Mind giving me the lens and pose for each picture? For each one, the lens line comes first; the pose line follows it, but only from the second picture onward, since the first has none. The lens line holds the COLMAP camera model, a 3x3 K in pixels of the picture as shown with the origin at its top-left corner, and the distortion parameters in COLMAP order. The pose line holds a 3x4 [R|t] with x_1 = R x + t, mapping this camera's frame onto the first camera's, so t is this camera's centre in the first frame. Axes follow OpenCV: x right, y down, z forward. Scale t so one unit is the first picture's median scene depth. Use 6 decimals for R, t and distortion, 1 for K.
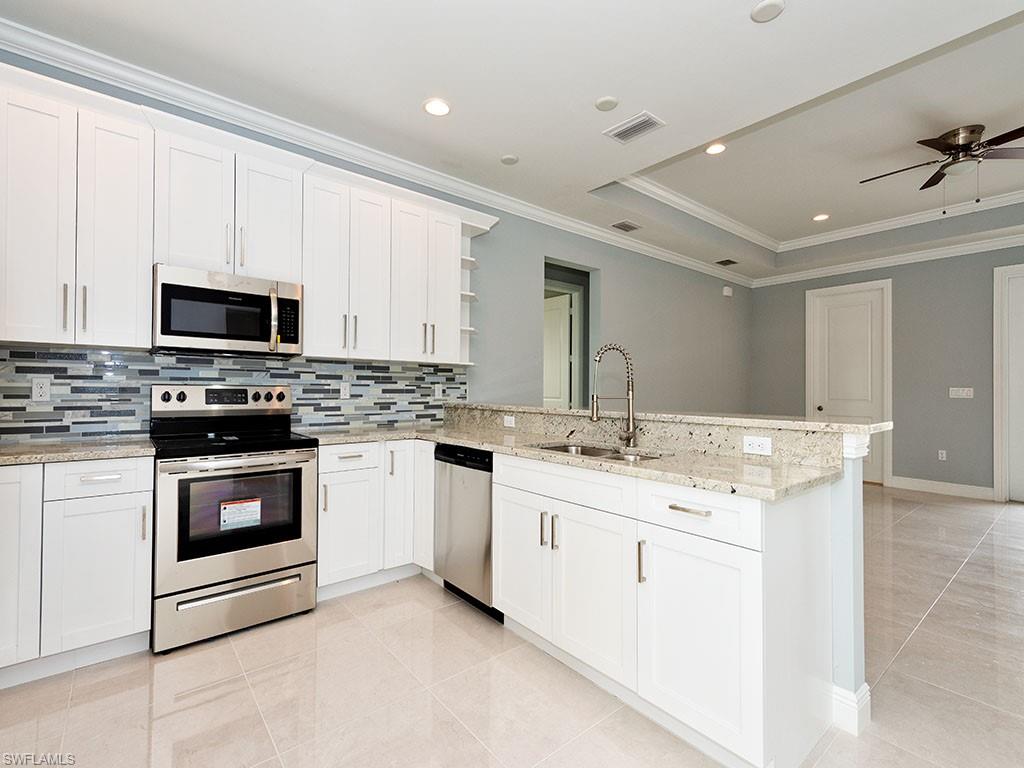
lens RADIAL K [[475.4, 0, 527.3], [0, 475.4, 384.7], [0, 0, 1]] dist [0.014958, -0.000657]
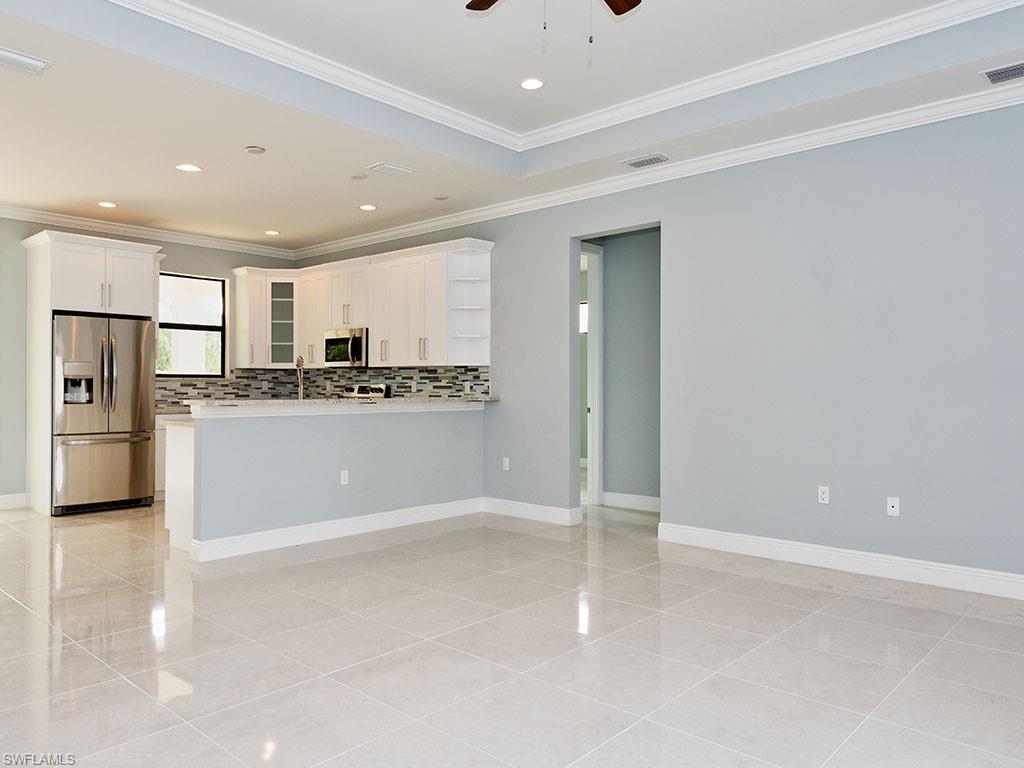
lens RADIAL K [[701.9, 0, 512.0], [0, 701.9, 384.0], [0, 0, 1]] dist [0.065193, 0.000435]
pose [[0.141276, -0.009930, -0.989920, 2.177614], [0.006688, 0.999936, -0.009076, 0.029743], [0.989948, -0.005339, 0.141334, 1.152923]]
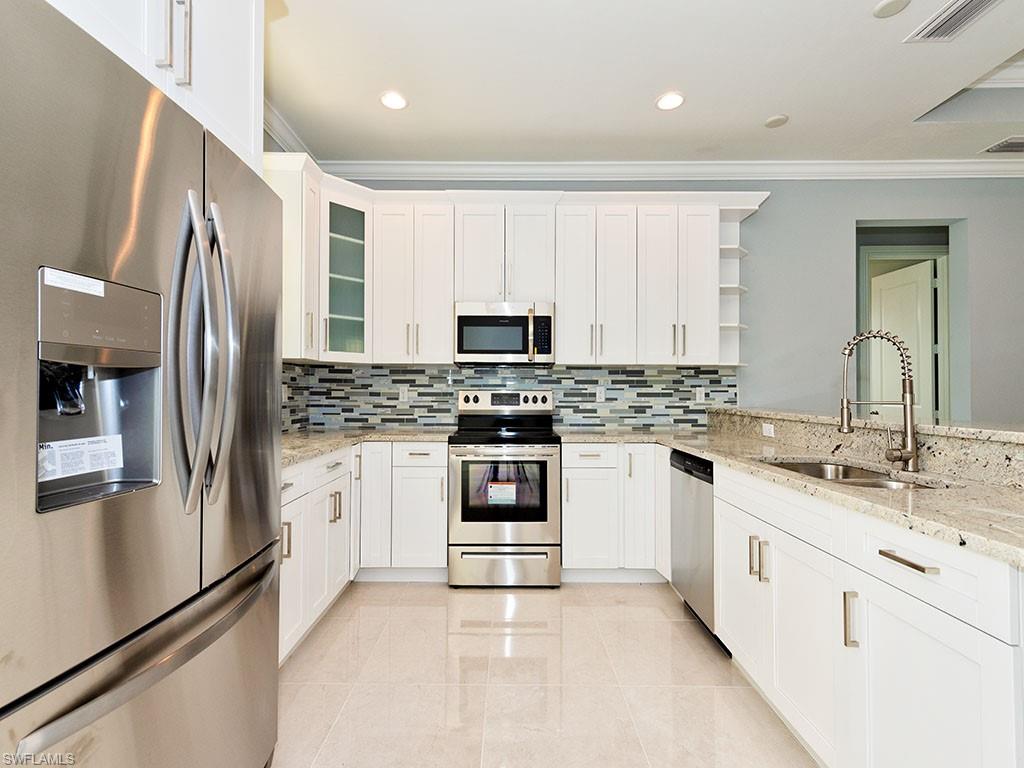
lens RADIAL K [[487.0, 0, 505.9], [0, 487.0, 384.3], [0, 0, 1]] dist [0.027160, -0.000731]
pose [[0.760899, -0.016511, -0.648660, 0.195992], [0.010354, 0.999858, -0.013305, 0.002394], [0.648788, 0.003408, 0.760962, 0.028301]]
